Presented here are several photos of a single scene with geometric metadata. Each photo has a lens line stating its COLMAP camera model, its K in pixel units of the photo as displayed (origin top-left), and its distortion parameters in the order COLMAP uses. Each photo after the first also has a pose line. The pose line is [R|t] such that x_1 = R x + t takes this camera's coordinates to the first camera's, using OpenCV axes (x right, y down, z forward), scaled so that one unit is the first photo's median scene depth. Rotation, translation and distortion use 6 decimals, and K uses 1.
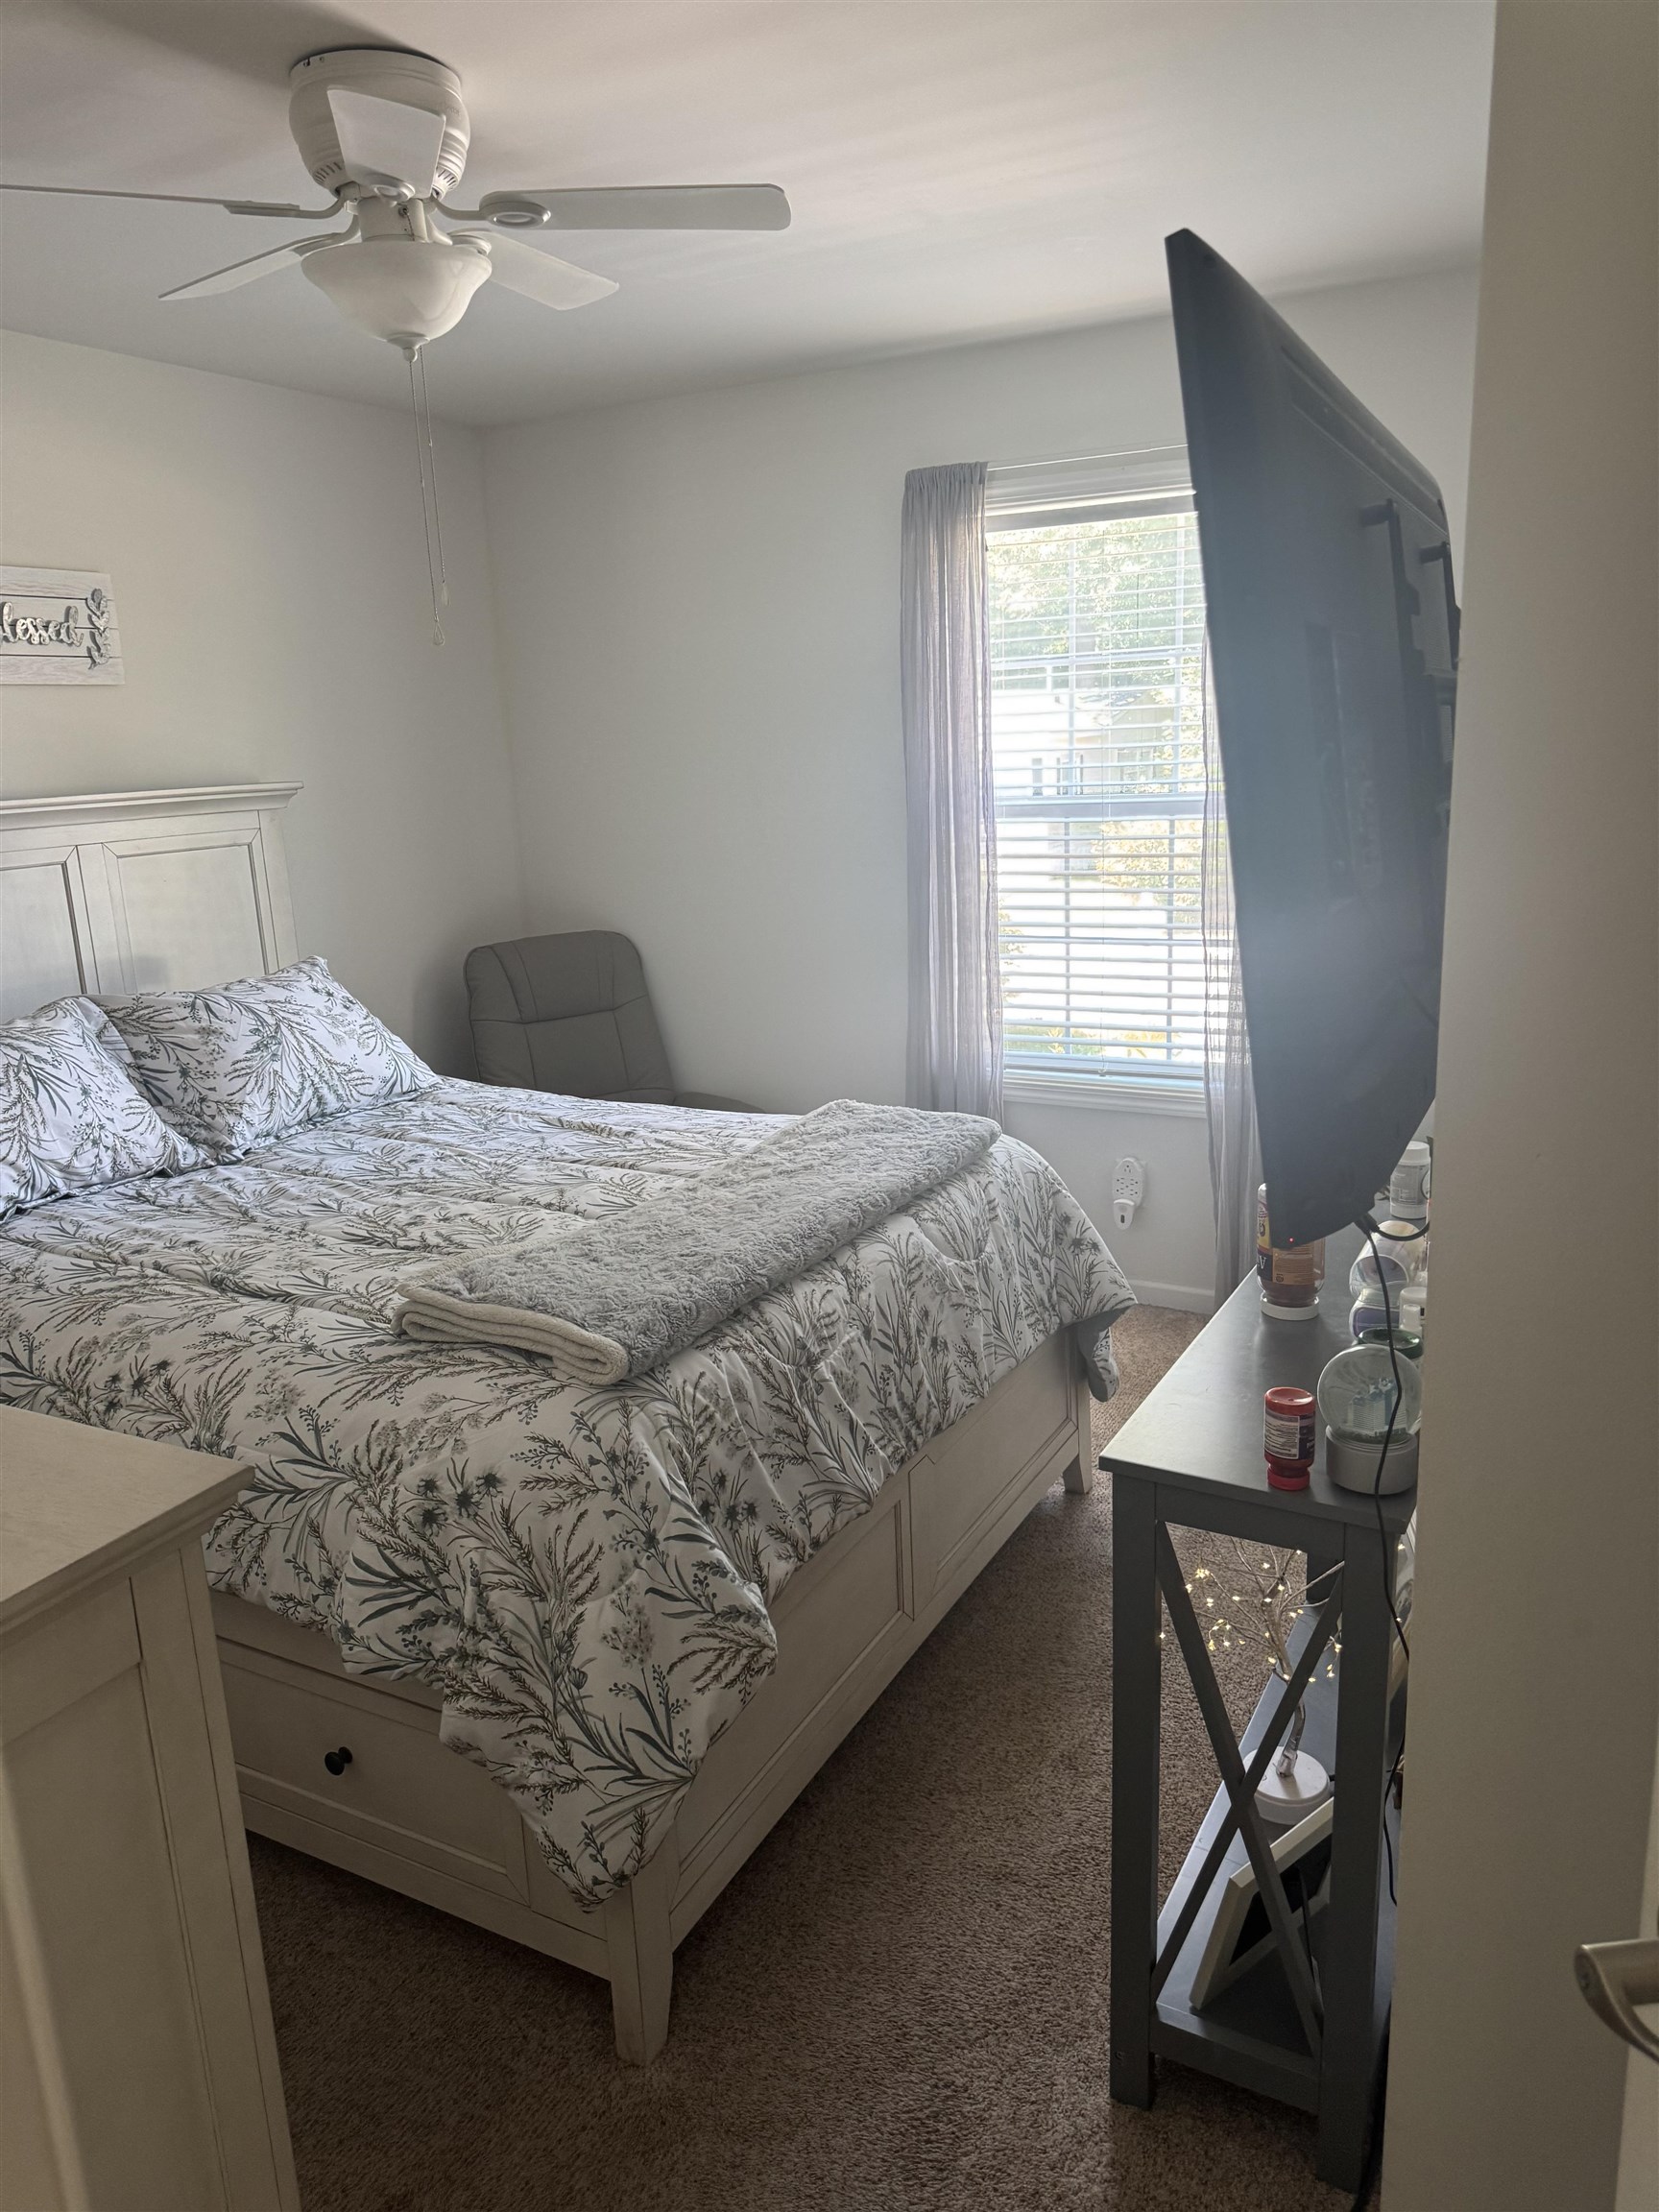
lens RADIAL K [[1543.3, 0, 886.3], [0, 1543.3, 1103.0], [0, 0, 1]] dist [0.026451, -0.036728]
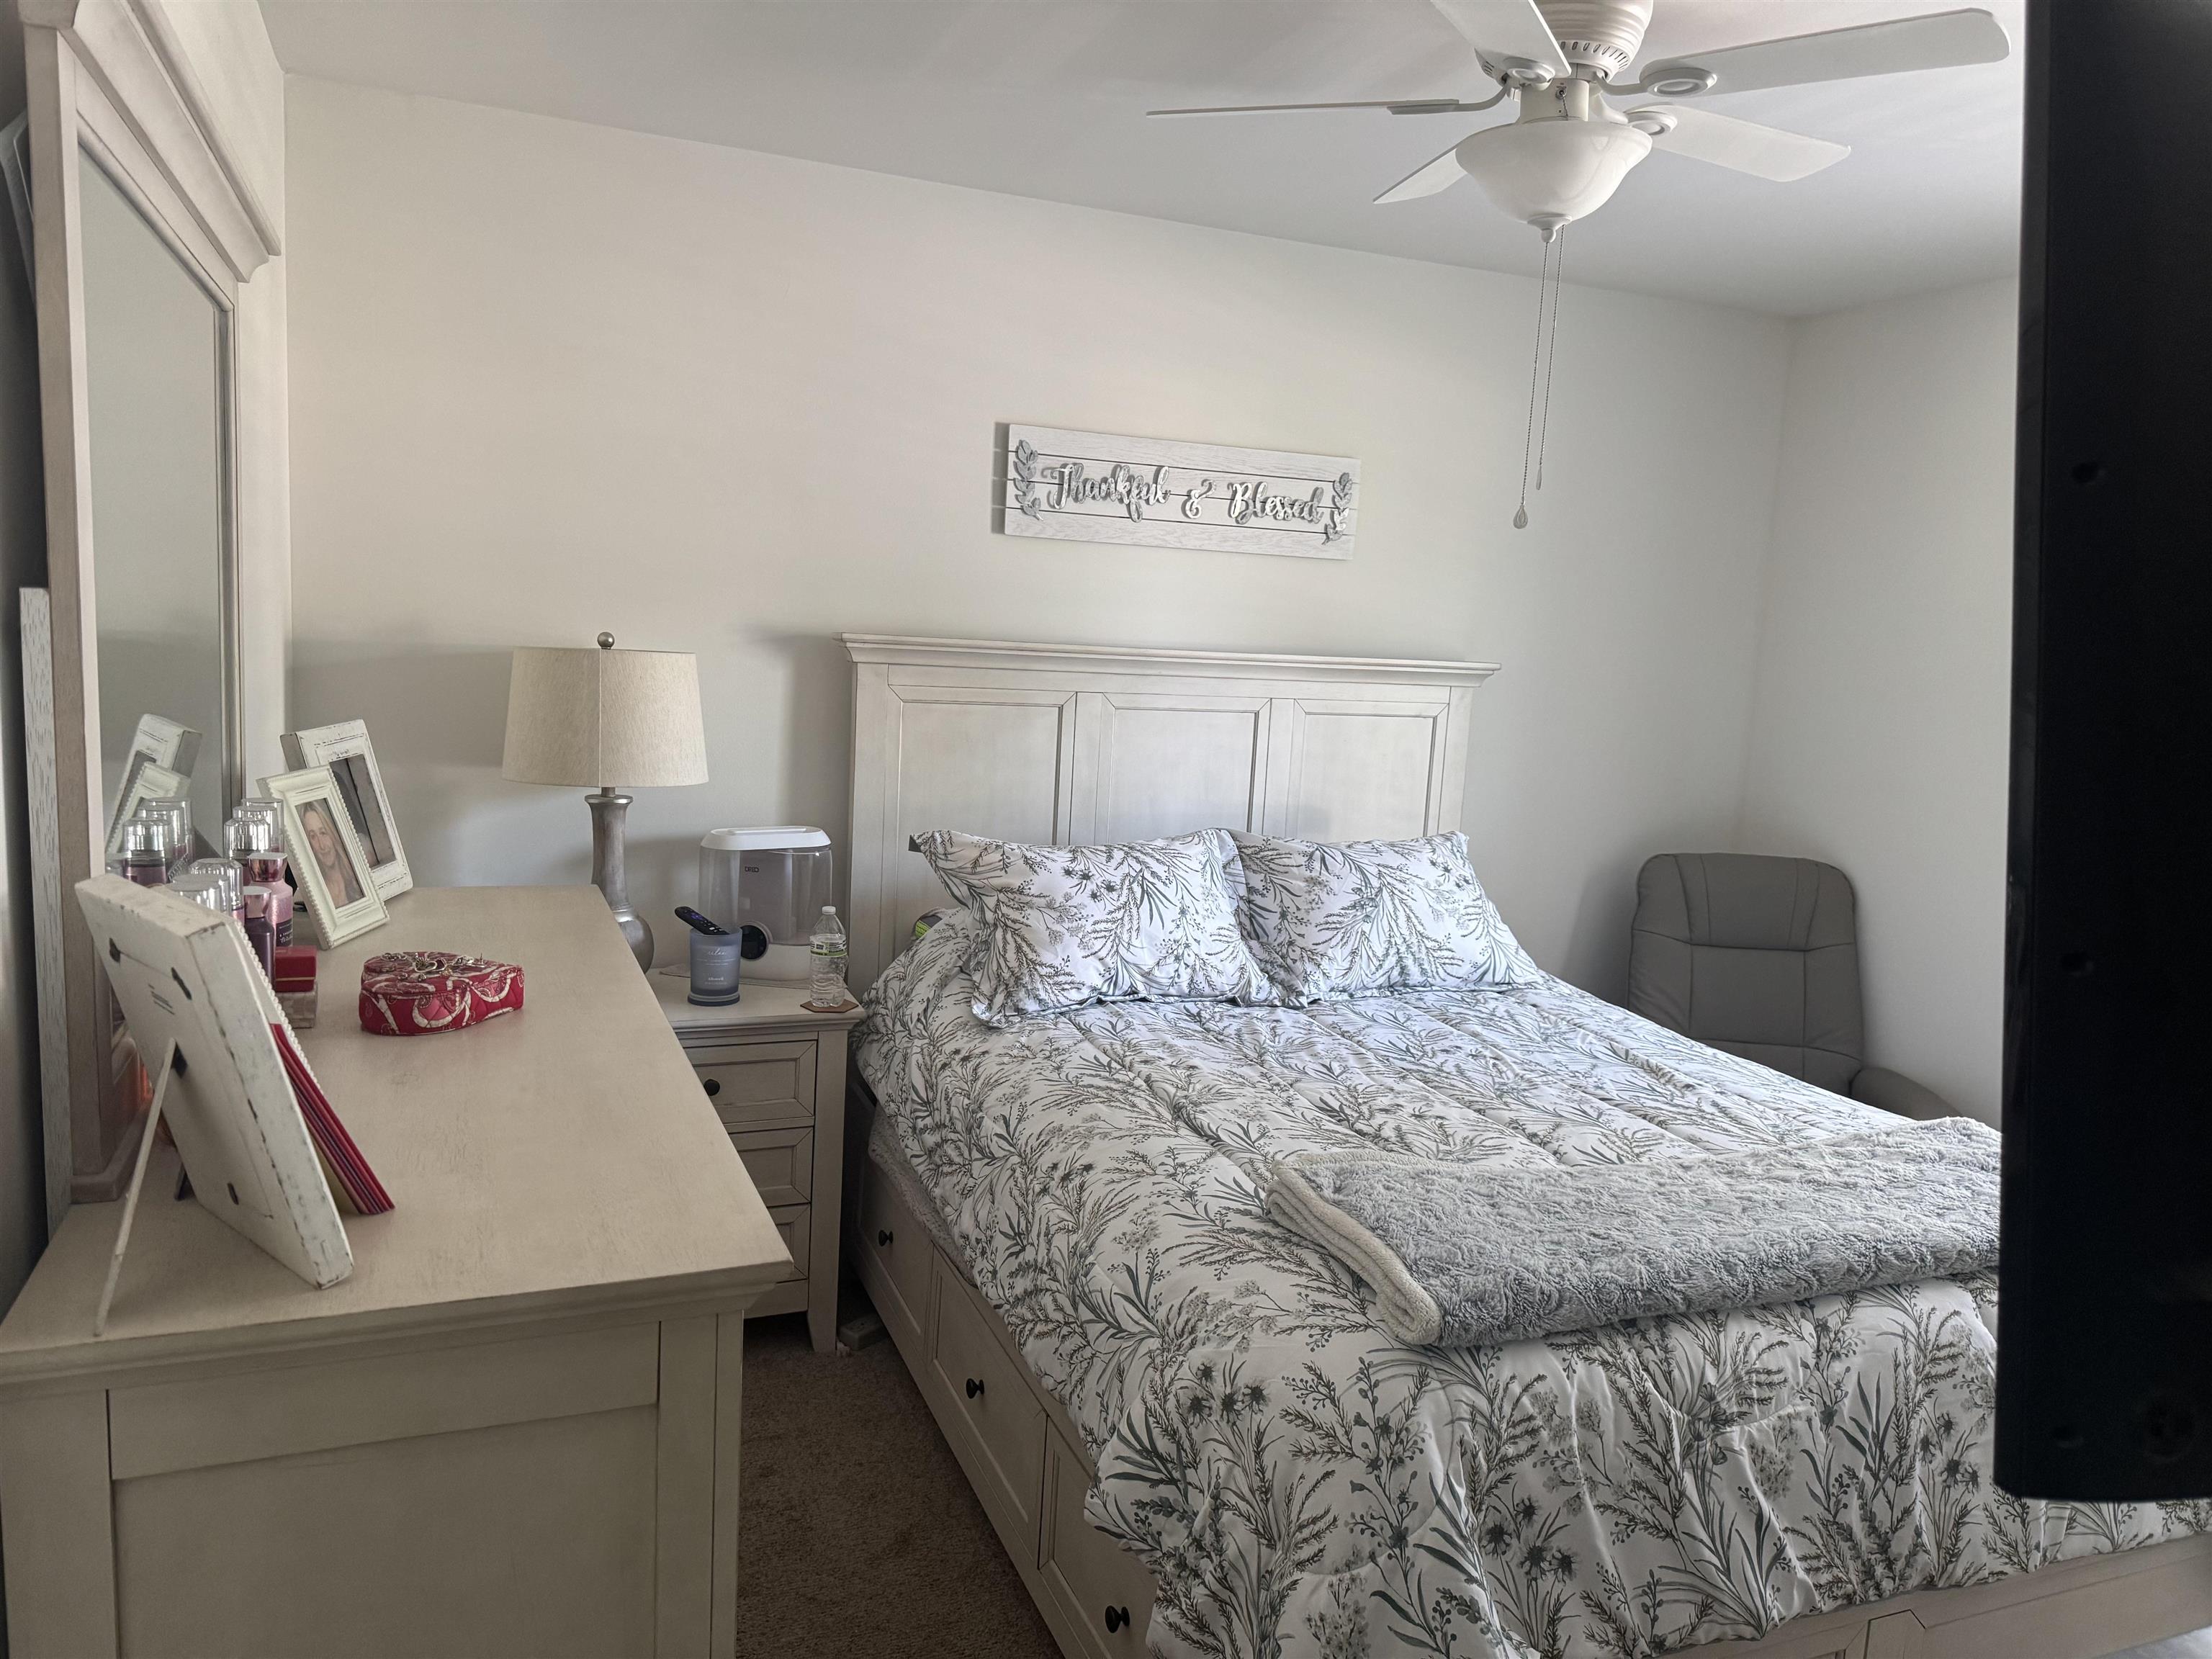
lens RADIAL K [[1543.3, 0, 1089.9], [0, 1543.3, 837.0], [0, 0, 1]] dist [0.026451, -0.036728]
pose [[0.747958, 0.172227, -0.641012, 0.156637], [-0.236080, 0.971627, -0.014410, -0.032997], [0.620343, 0.162108, 0.767395, 0.129559]]
